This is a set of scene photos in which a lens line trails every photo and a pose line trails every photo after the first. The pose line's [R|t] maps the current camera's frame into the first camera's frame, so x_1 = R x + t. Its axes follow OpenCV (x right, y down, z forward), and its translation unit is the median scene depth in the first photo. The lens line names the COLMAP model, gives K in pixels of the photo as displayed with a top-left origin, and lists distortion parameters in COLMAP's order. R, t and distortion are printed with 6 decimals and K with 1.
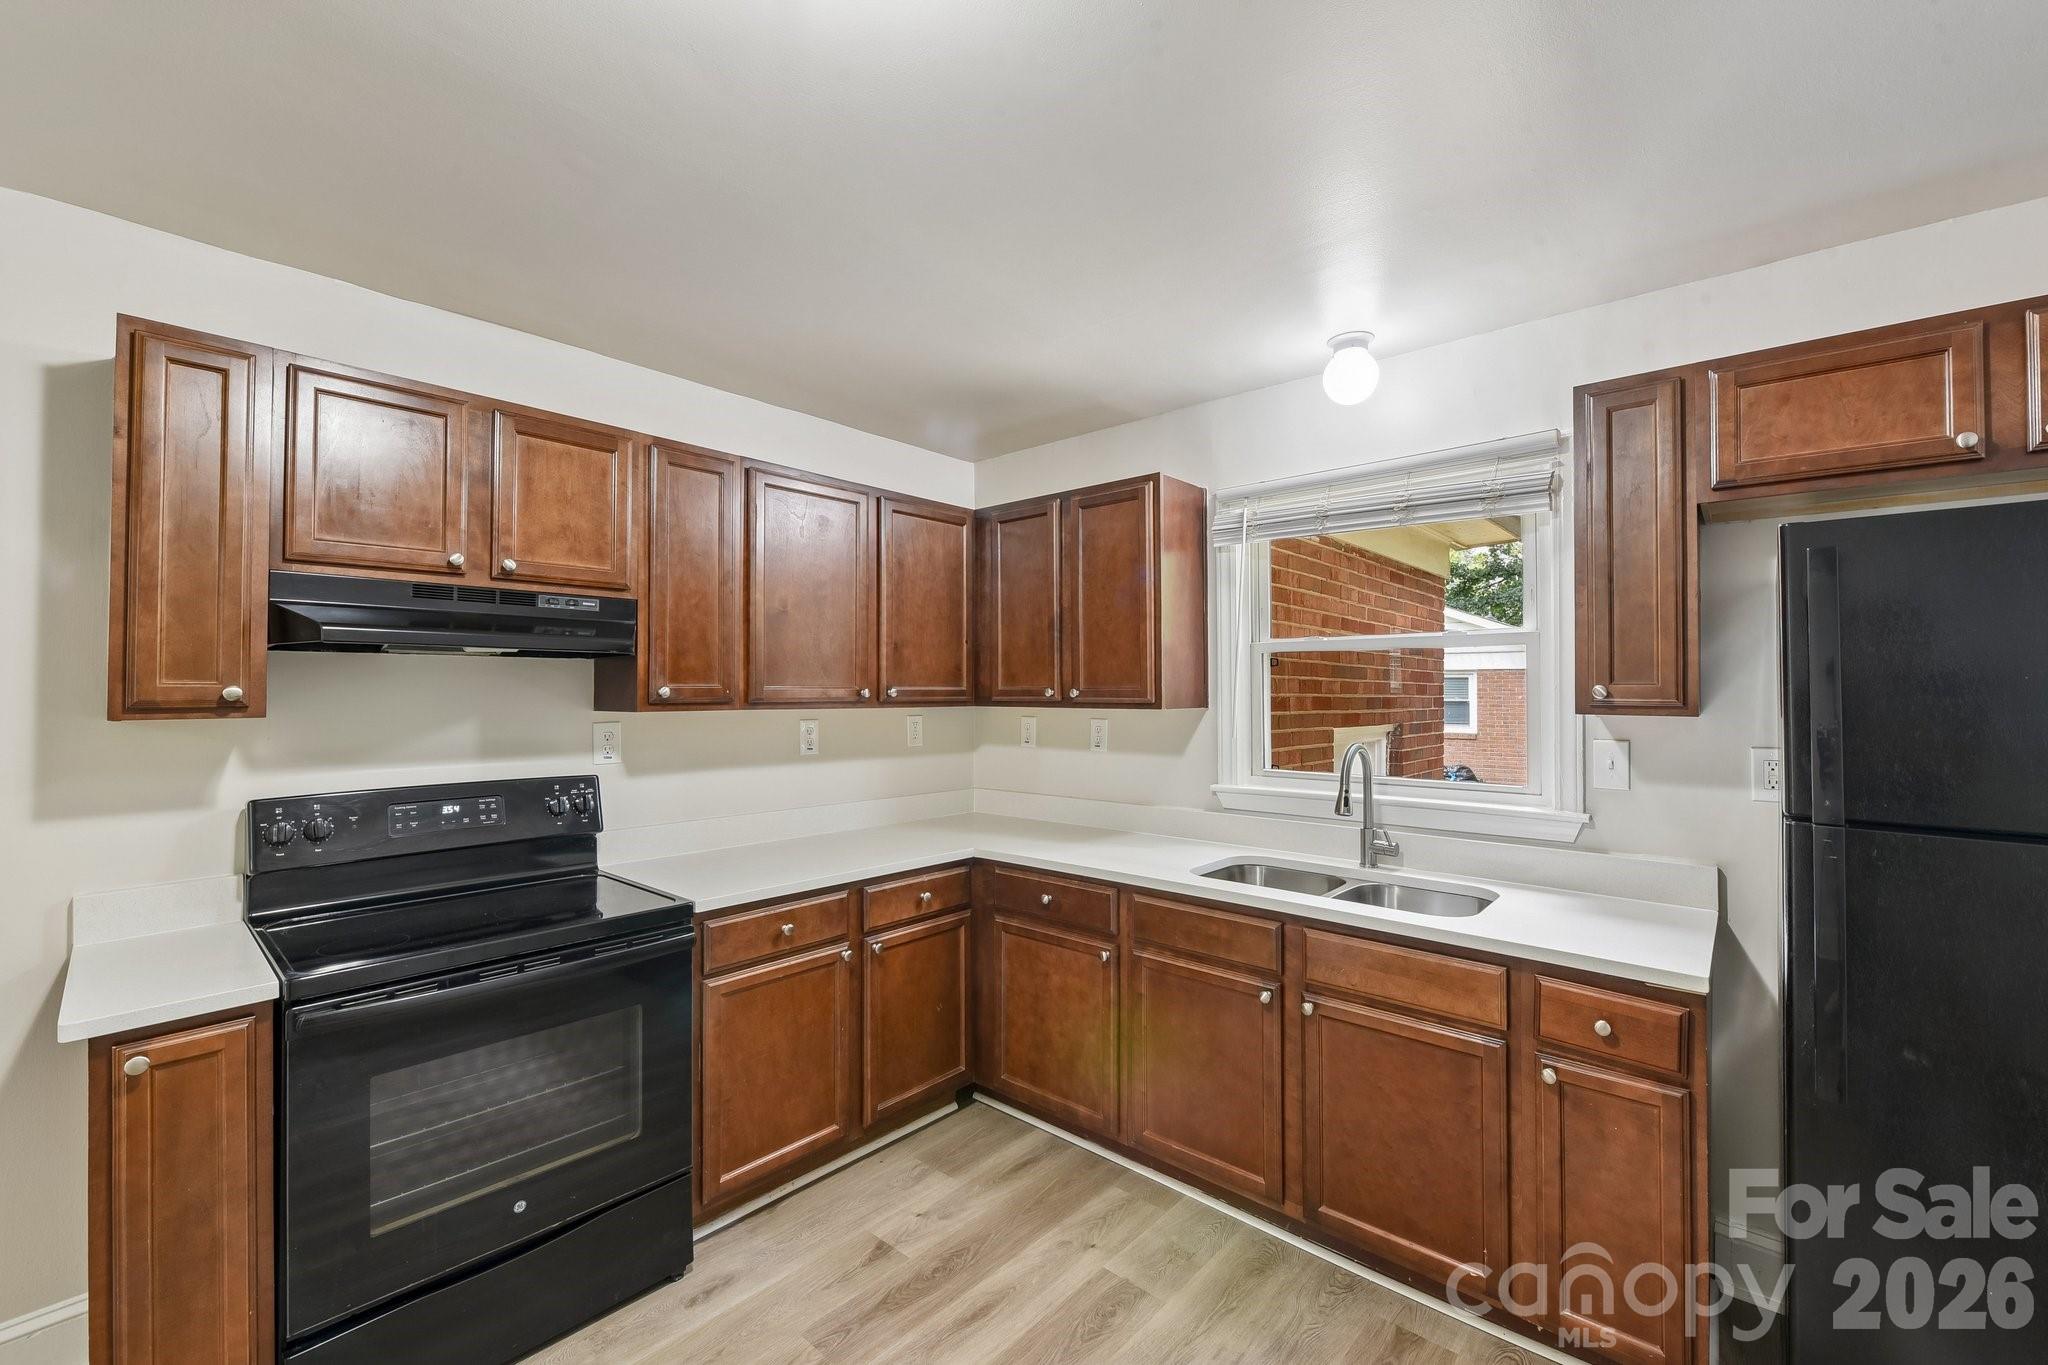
lens RADIAL K [[823.6, 0, 1045.1], [0, 823.6, 689.8], [0, 0, 1]] dist [-0.015860, -0.002427]
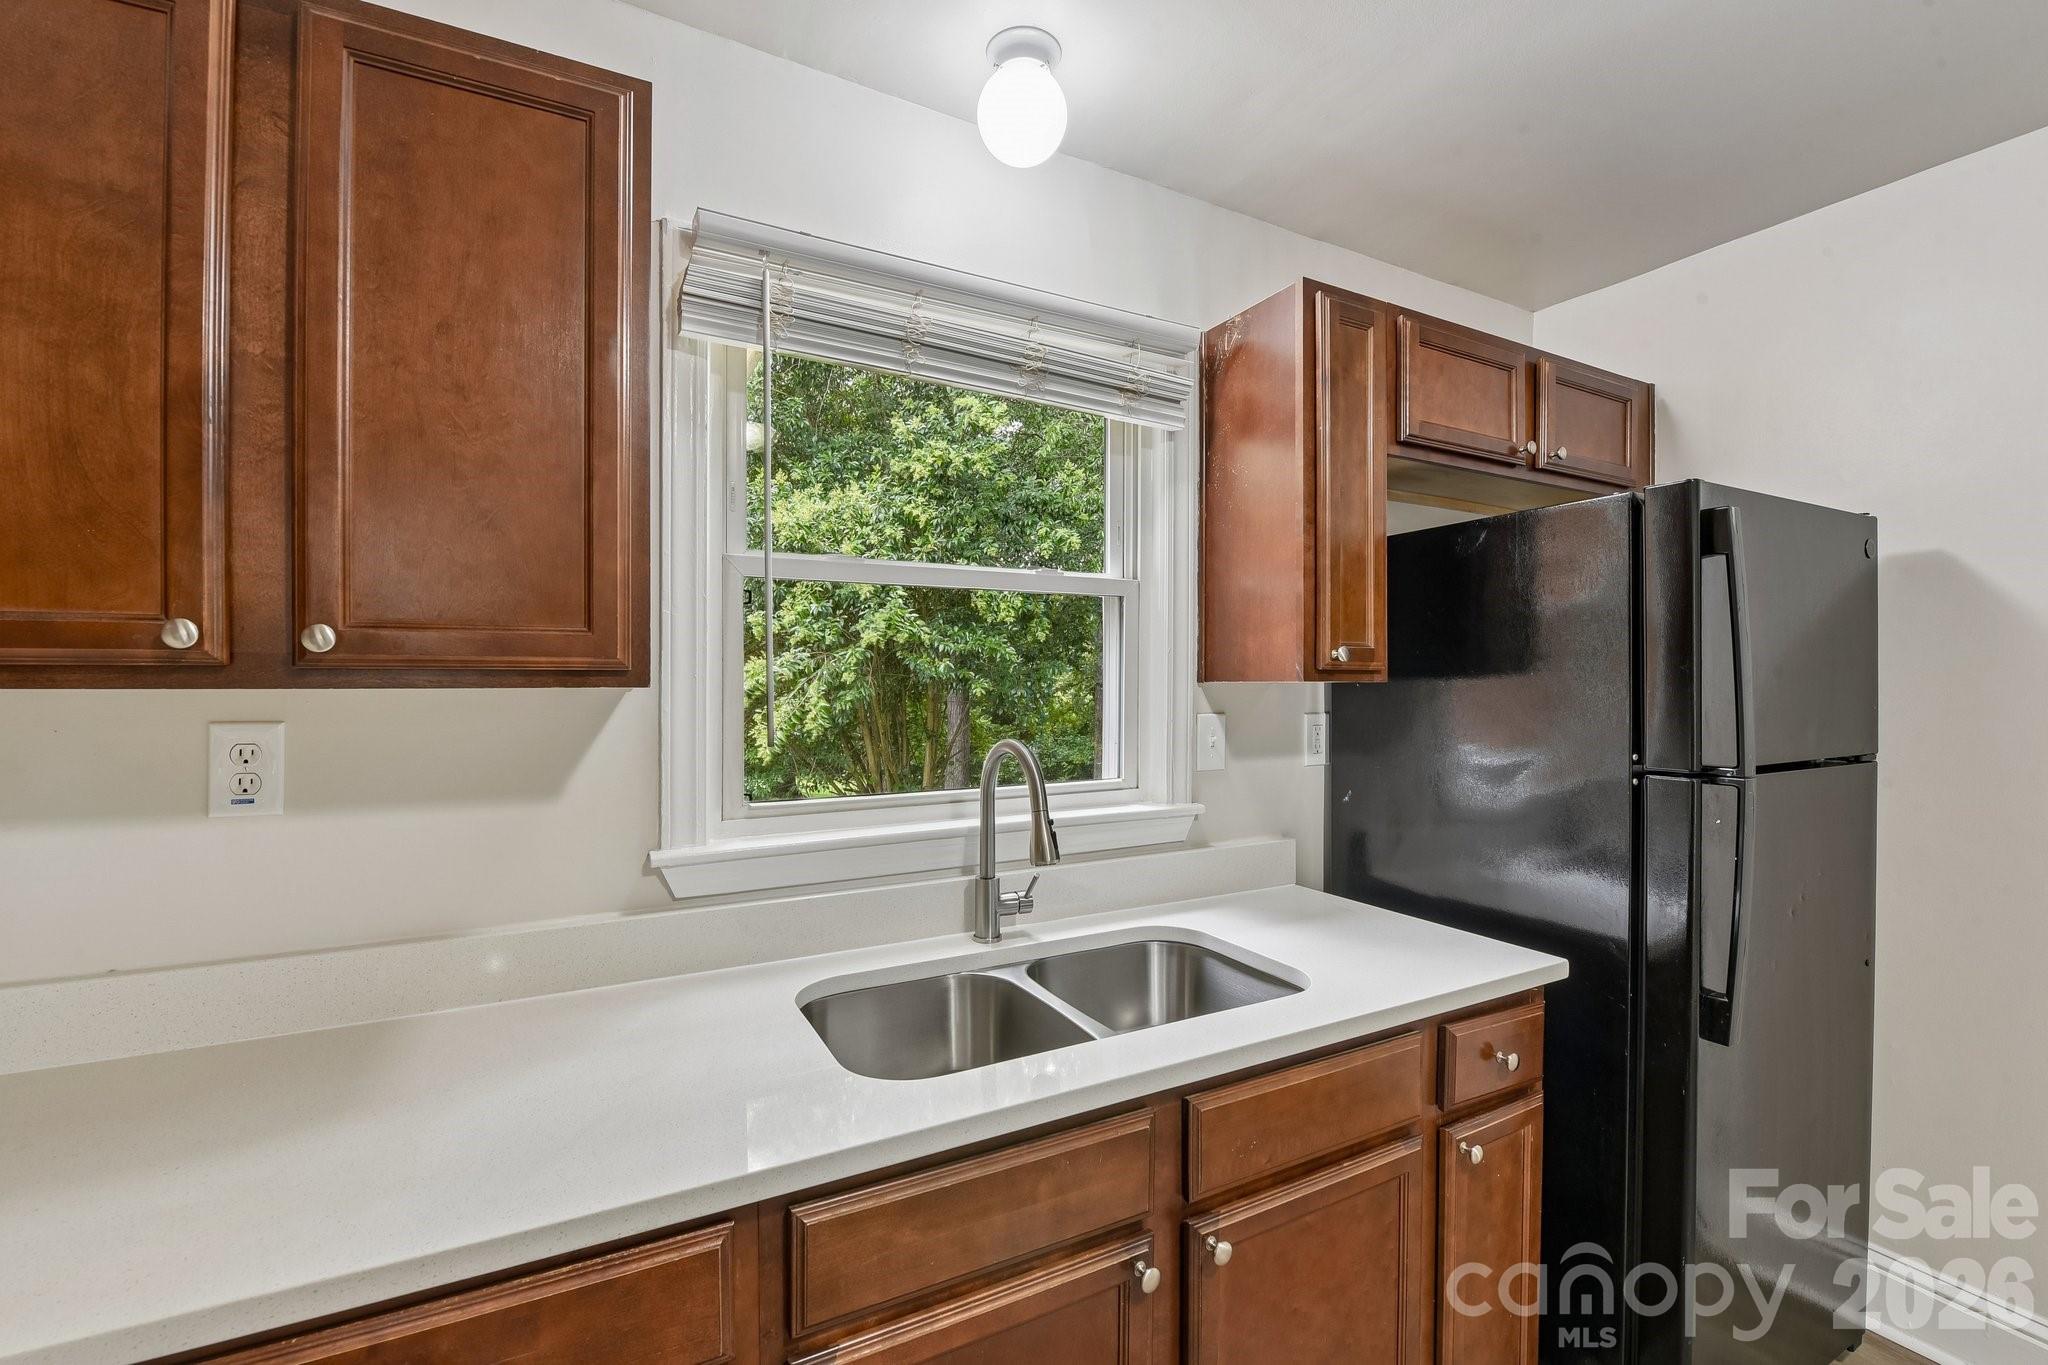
lens RADIAL K [[844.7, 0, 999.3], [0, 844.7, 675.8], [0, 0, 1]] dist [-0.011932, -0.001084]
pose [[0.372828, 0.004148, 0.927891, -0.201546], [-0.001543, 0.999991, -0.003851, 0.023871], [-0.927899, 0.000004, 0.372832, 0.823610]]
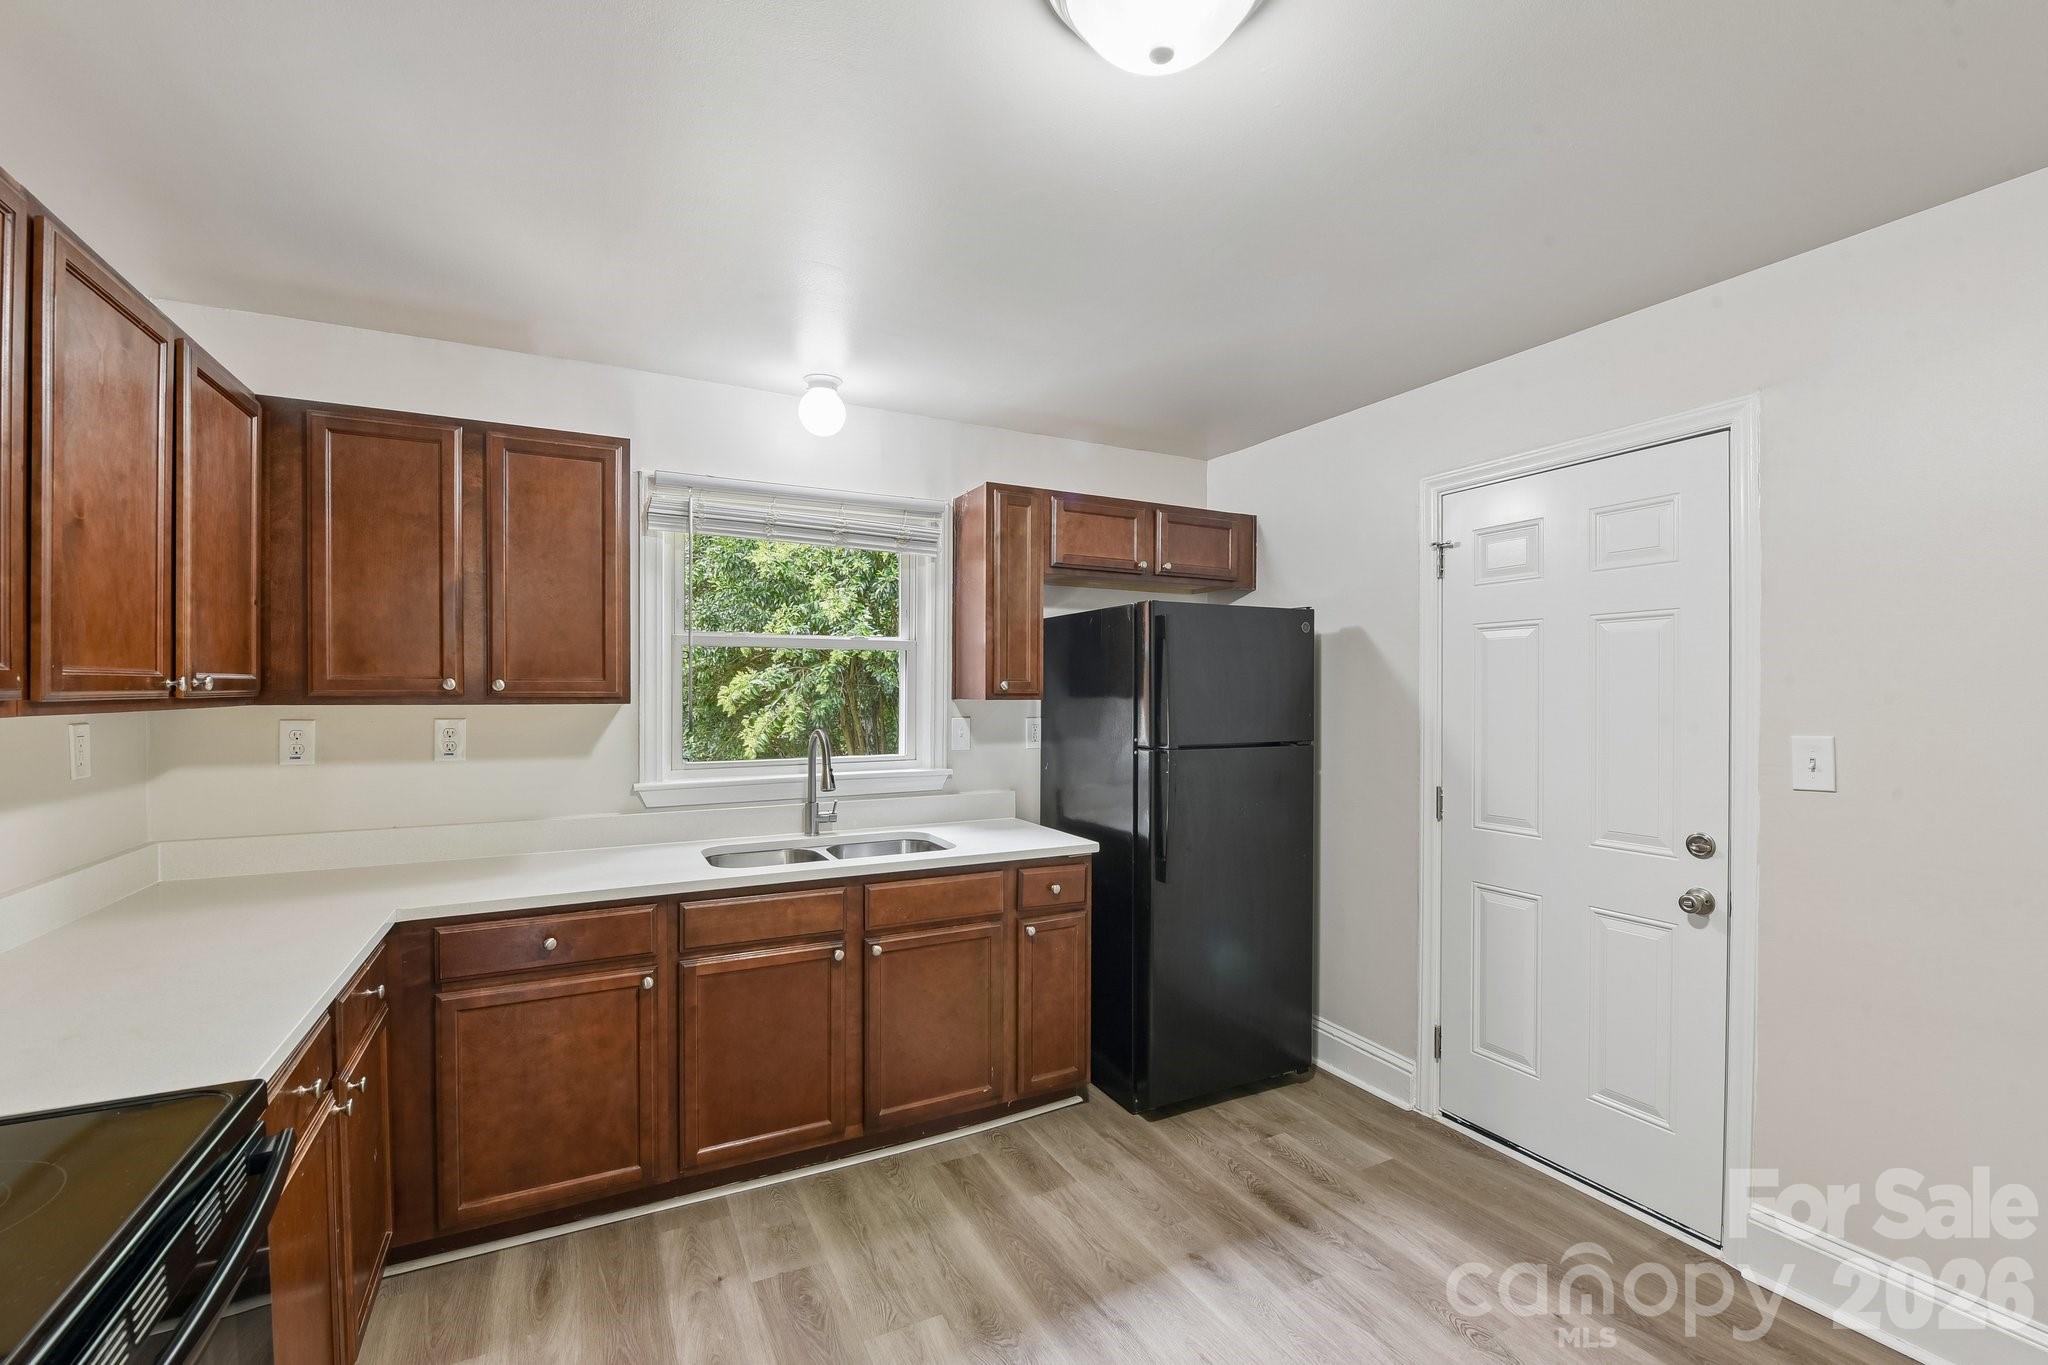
lens RADIAL K [[844.7, 0, 1006.3], [0, 844.7, 690.5], [0, 0, 1]] dist [-0.011932, -0.001084]
pose [[0.378706, -0.002592, 0.925513, -0.658404], [-0.004381, 0.999980, 0.004593, 0.004541], [-0.925507, -0.005794, 0.378687, 0.320894]]
